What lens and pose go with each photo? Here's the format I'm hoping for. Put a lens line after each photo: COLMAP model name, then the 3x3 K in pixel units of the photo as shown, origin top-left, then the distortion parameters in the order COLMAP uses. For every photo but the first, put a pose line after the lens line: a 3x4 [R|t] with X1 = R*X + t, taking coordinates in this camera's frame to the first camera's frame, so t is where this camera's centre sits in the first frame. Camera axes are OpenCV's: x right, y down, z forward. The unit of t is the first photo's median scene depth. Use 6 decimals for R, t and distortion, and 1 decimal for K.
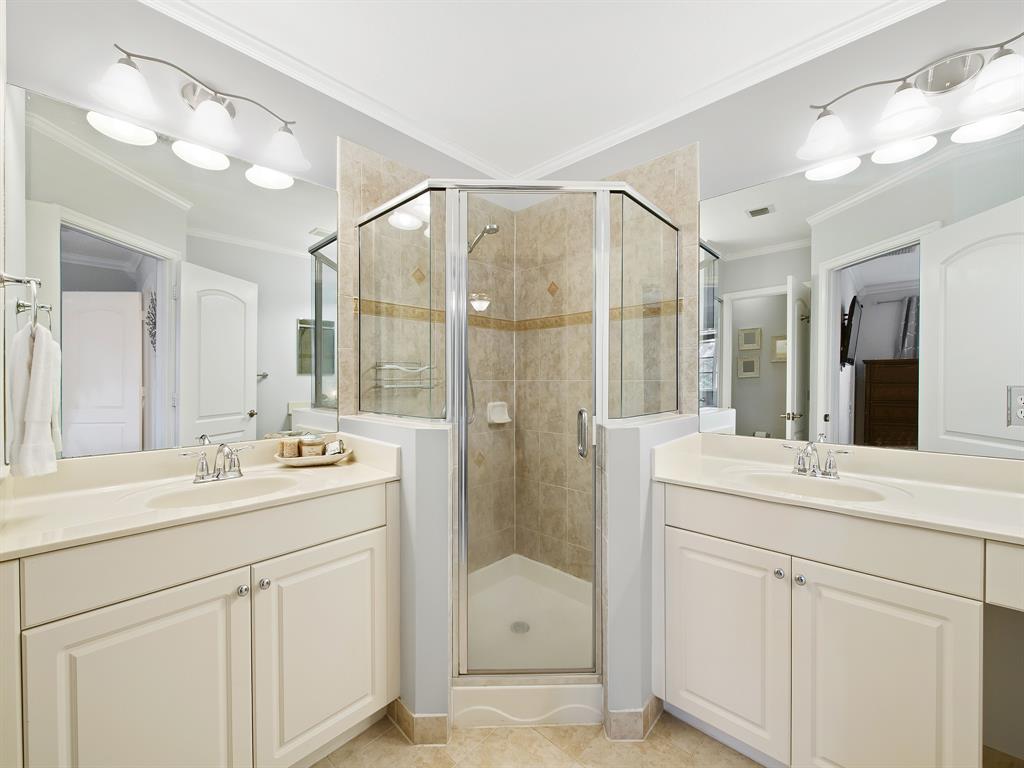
lens RADIAL K [[405.1, 0, 512.0], [0, 405.1, 384.0], [0, 0, 1]] dist [0.003132, -0.004251]
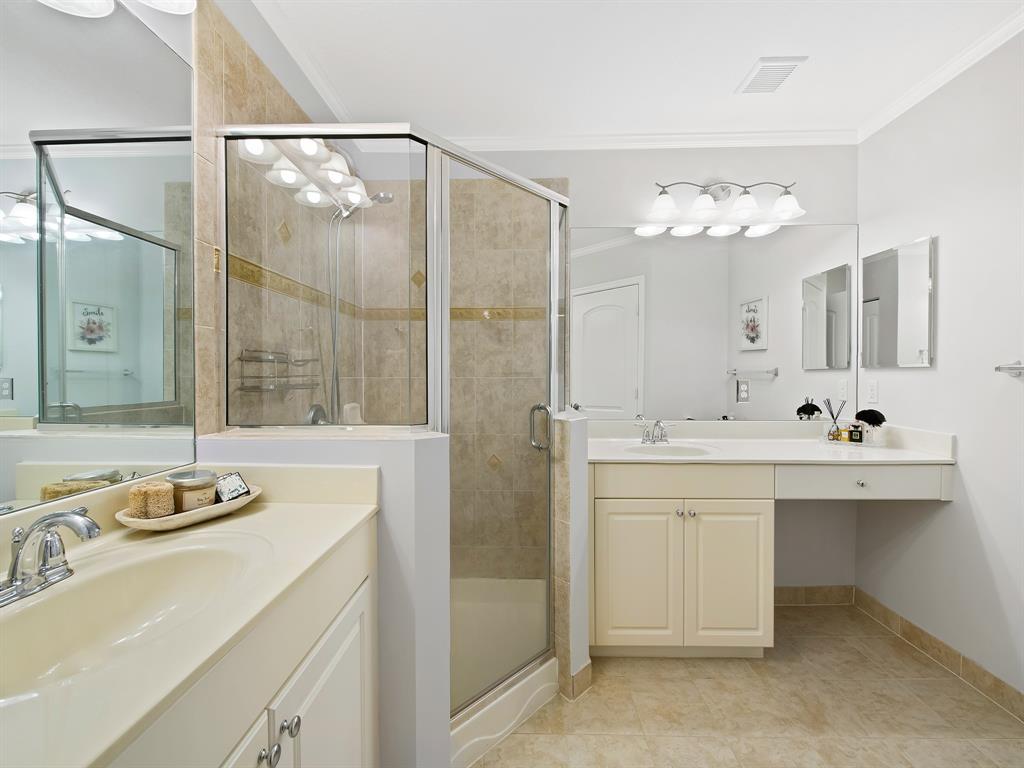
lens RADIAL K [[405.1, 0, 512.0], [0, 405.1, 384.0], [0, 0, 1]] dist [0.003132, -0.004251]
pose [[0.744060, -0.014009, 0.667966, -0.572595], [0.008863, 0.999899, 0.011099, -0.004135], [-0.668054, -0.002338, 0.744109, 0.268140]]
